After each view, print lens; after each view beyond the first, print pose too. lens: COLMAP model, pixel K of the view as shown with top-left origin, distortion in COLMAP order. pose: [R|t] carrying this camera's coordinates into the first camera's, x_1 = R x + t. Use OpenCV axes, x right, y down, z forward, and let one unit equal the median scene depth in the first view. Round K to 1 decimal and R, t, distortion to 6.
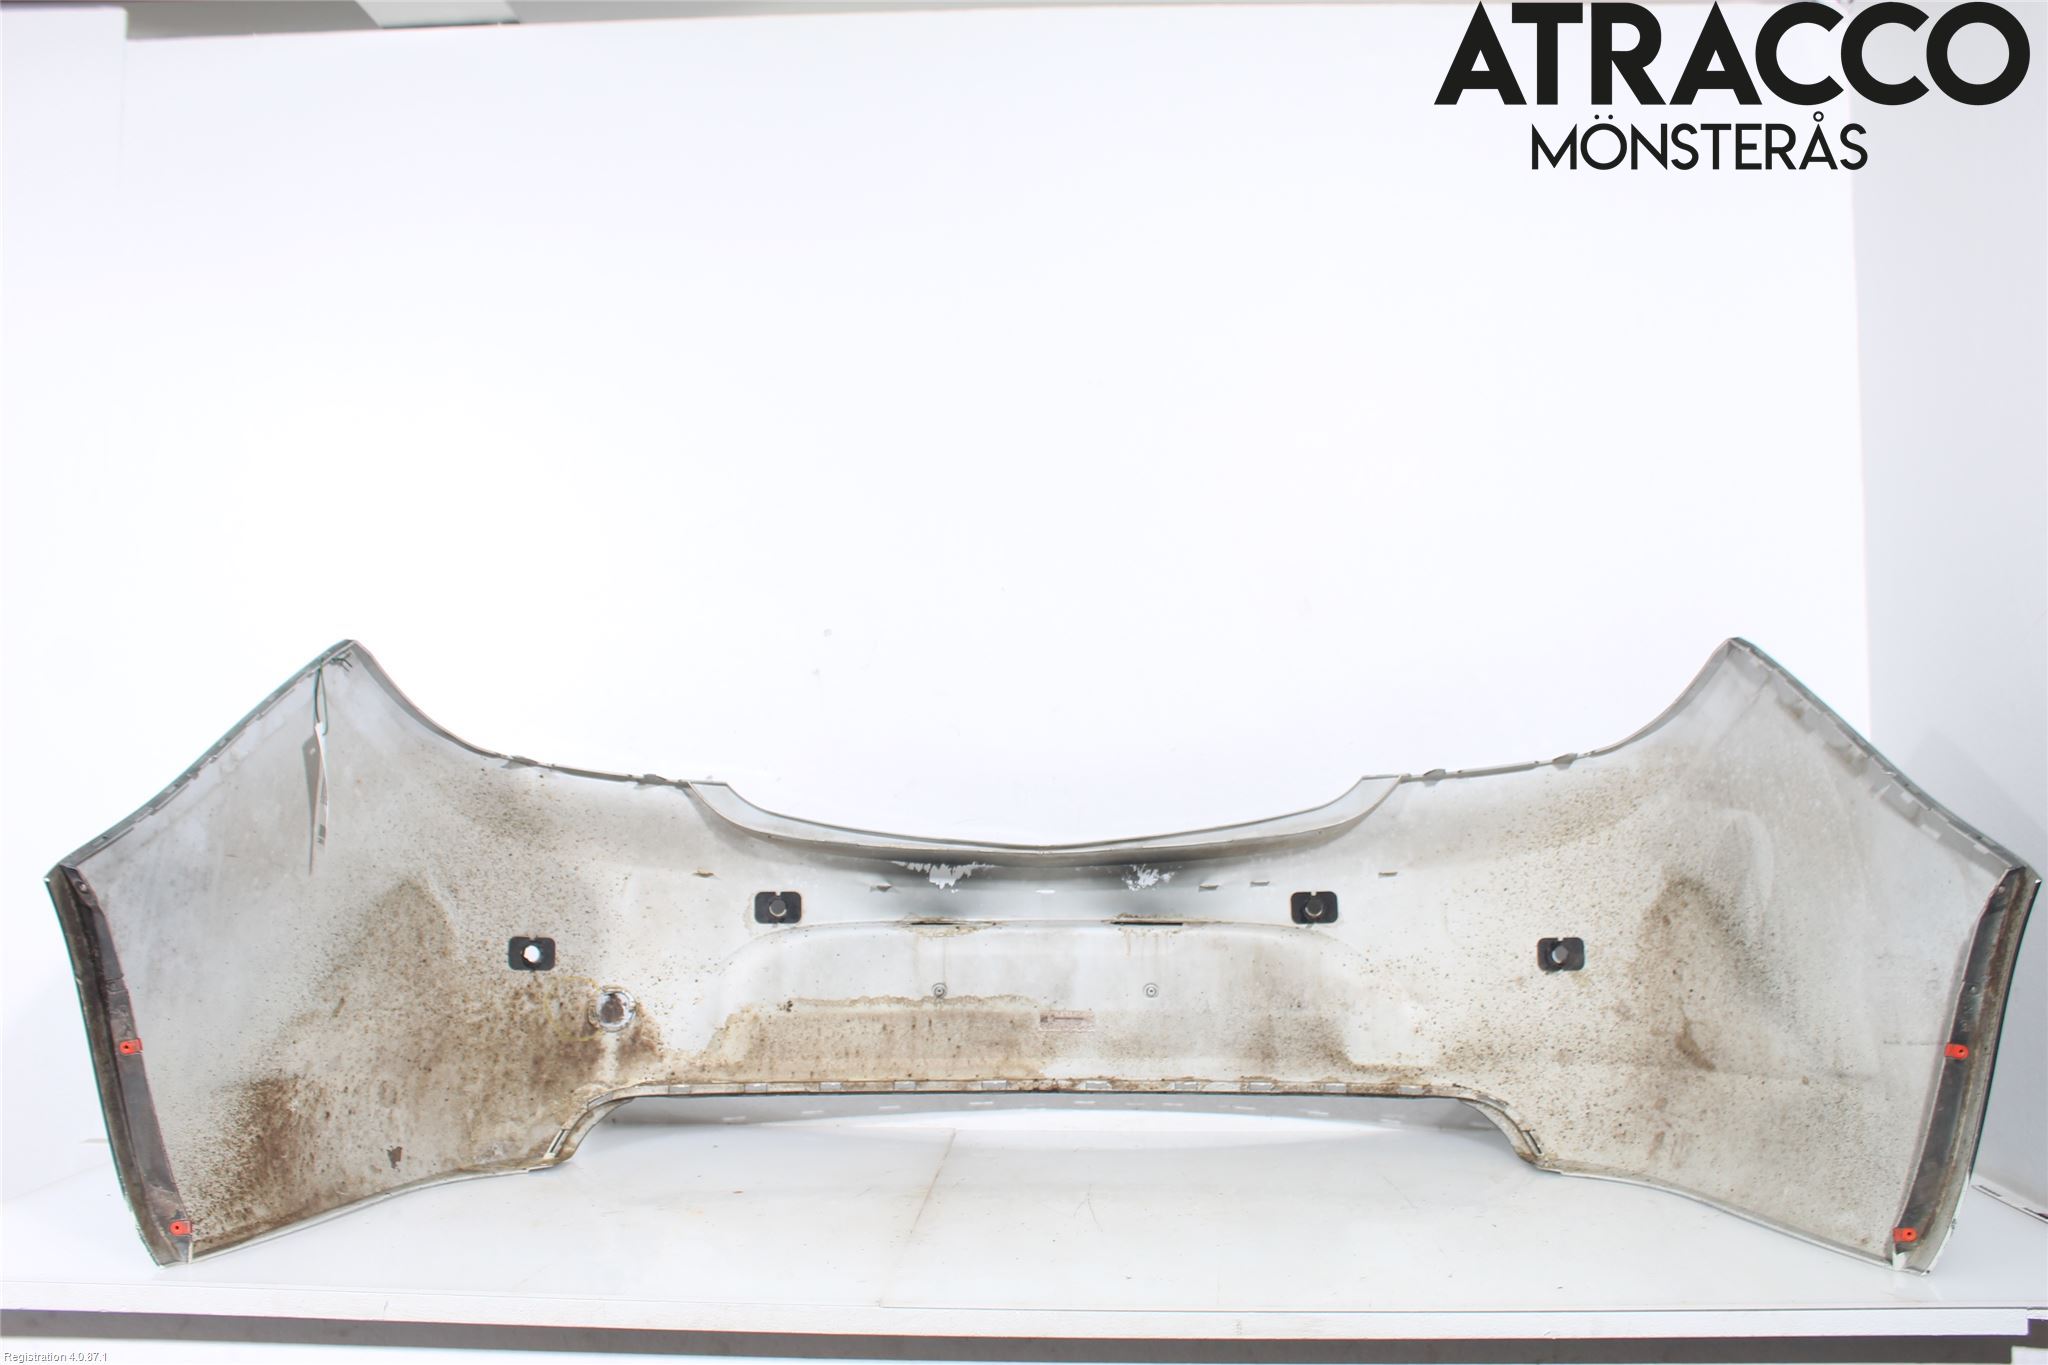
lens RADIAL K [[1885.0, 0, 1000.7], [0, 1885.0, 677.7], [0, 0, 1]] dist [-0.145435, 0.136215]
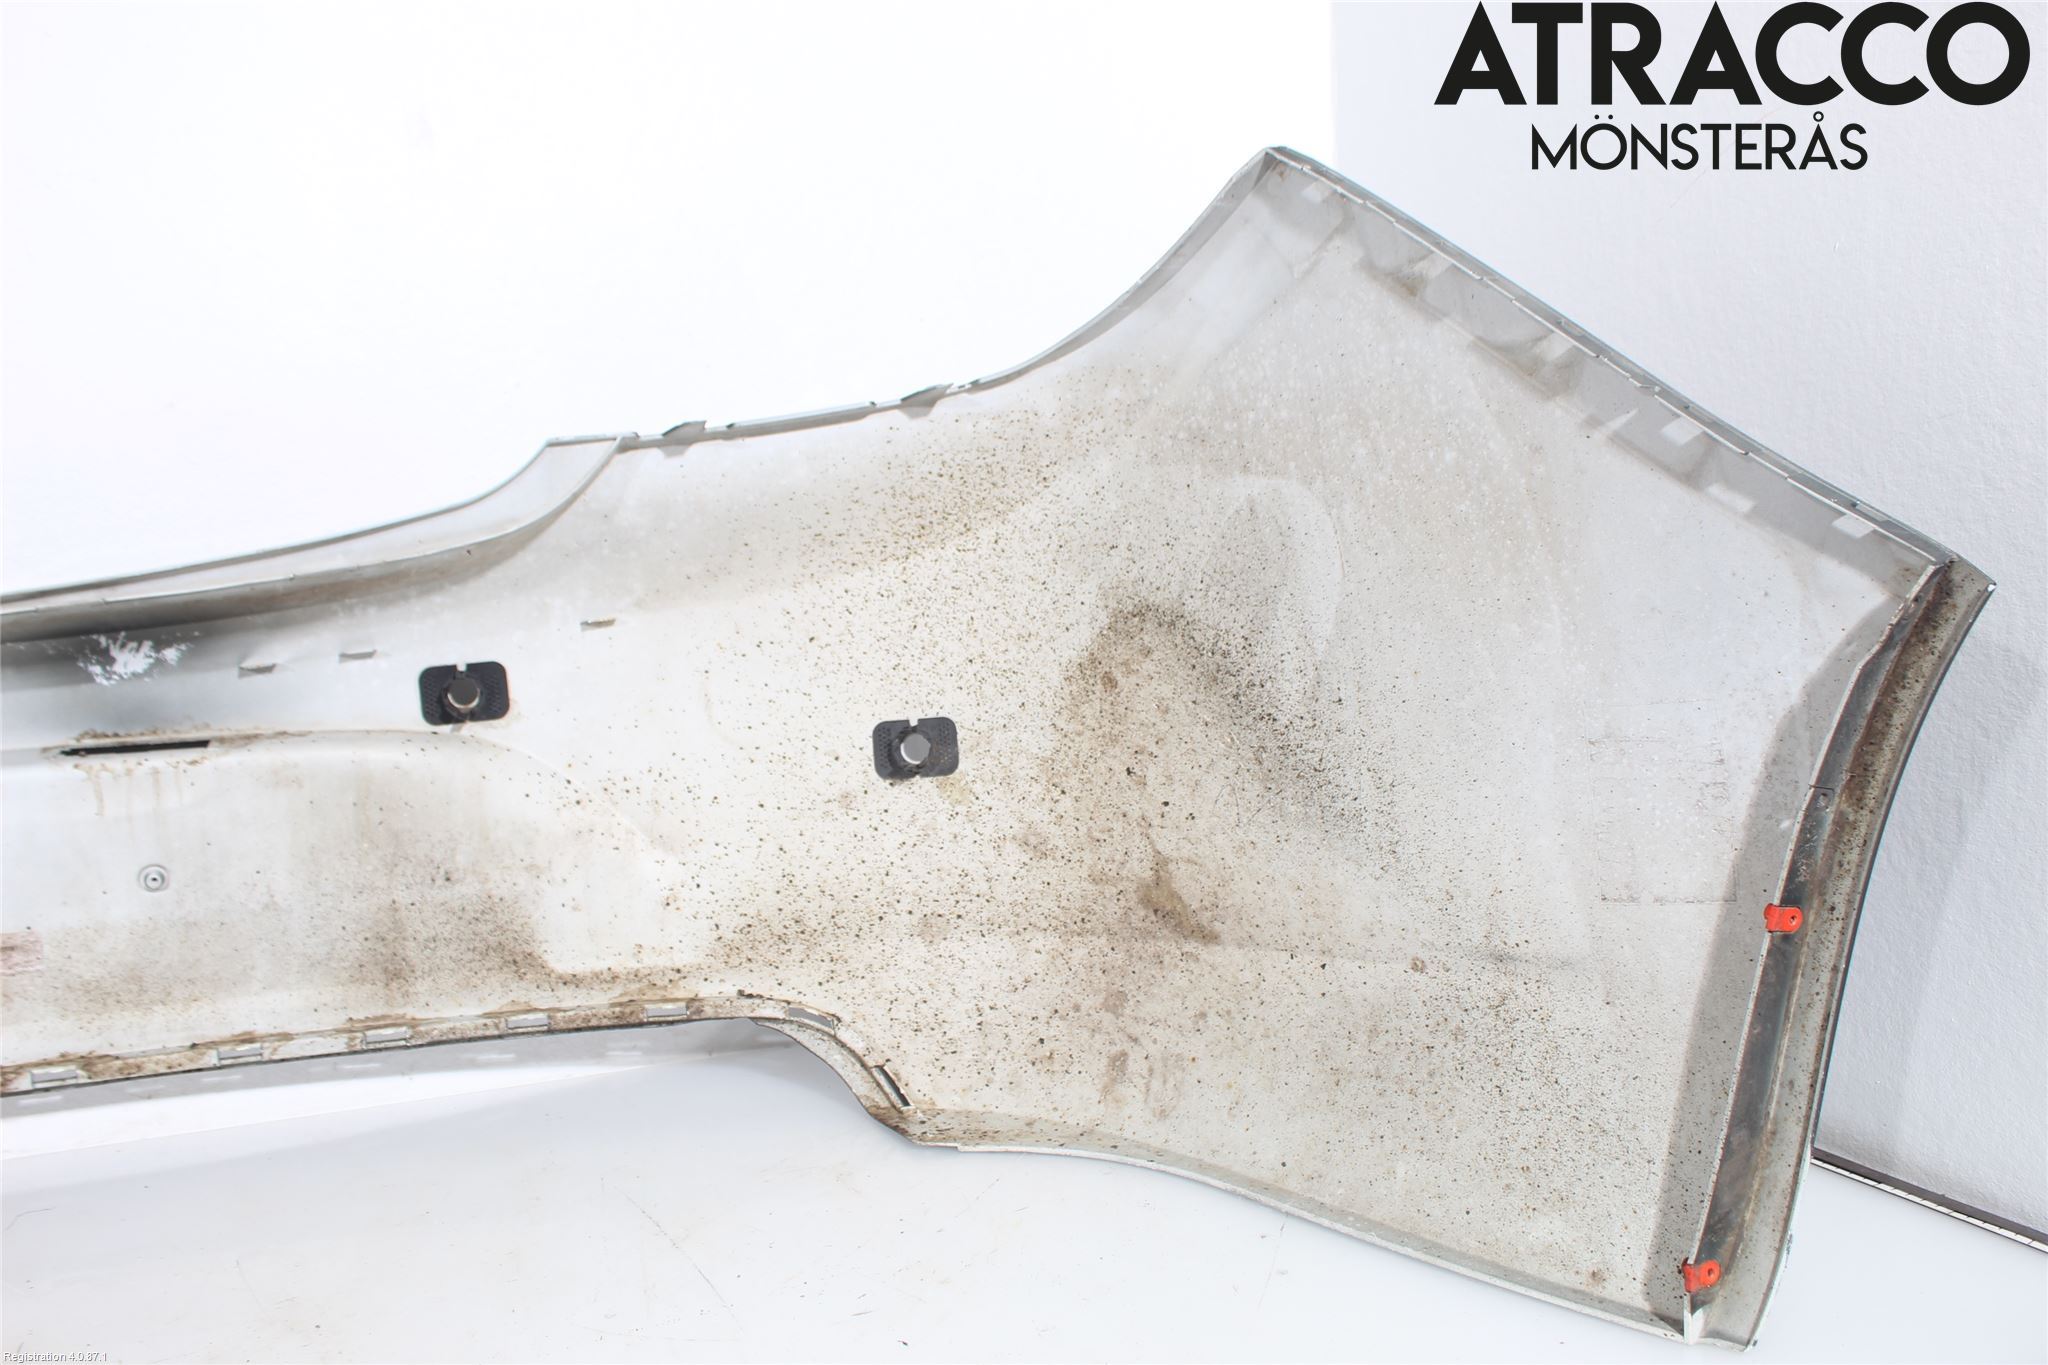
lens RADIAL K [[1885.0, 0, 1000.7], [0, 1885.0, 677.7], [0, 0, 1]] dist [-0.145435, 0.136215]
pose [[0.893951, -0.075517, 0.441757, 0.072659], [0.009526, 0.988680, 0.149734, 0.041788], [-0.448064, -0.129647, 0.884551, 0.482622]]
